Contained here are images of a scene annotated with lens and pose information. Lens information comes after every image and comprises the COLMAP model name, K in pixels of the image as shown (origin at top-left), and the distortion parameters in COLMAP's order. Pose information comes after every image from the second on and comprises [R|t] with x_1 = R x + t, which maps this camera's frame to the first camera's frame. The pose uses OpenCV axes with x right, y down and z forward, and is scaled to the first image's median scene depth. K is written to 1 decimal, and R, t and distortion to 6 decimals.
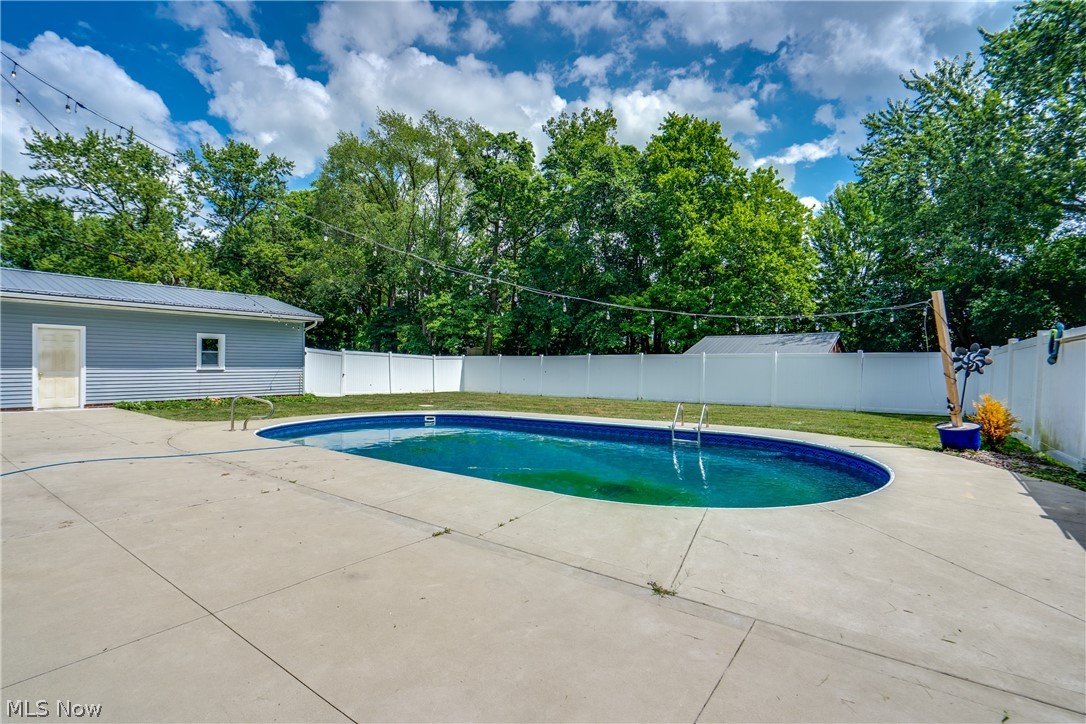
lens RADIAL K [[494.2, 0, 542.9], [0, 494.2, 365.0], [0, 0, 1]] dist [-0.012170, 0.000406]
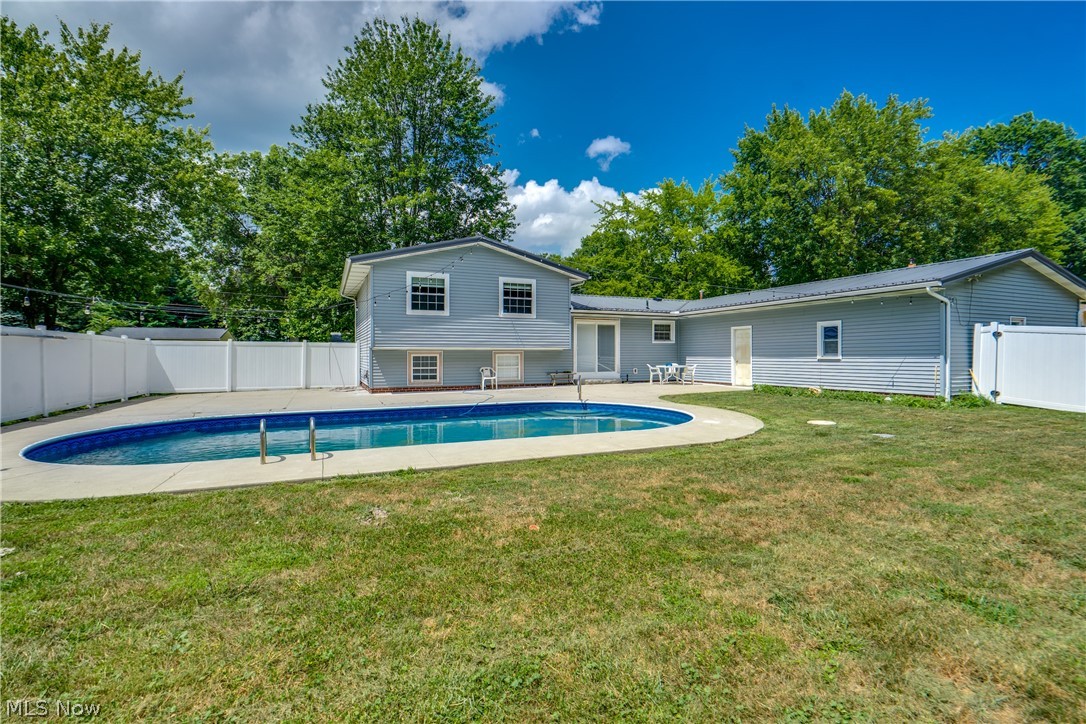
lens RADIAL K [[494.2, 0, 542.5], [0, 494.2, 358.8], [0, 0, 1]] dist [-0.012170, 0.000406]
pose [[-0.499795, 0.007483, -0.866111, 0.435326], [0.006740, 0.999966, 0.004750, 0.000937], [0.866117, -0.003464, -0.499829, 1.015050]]
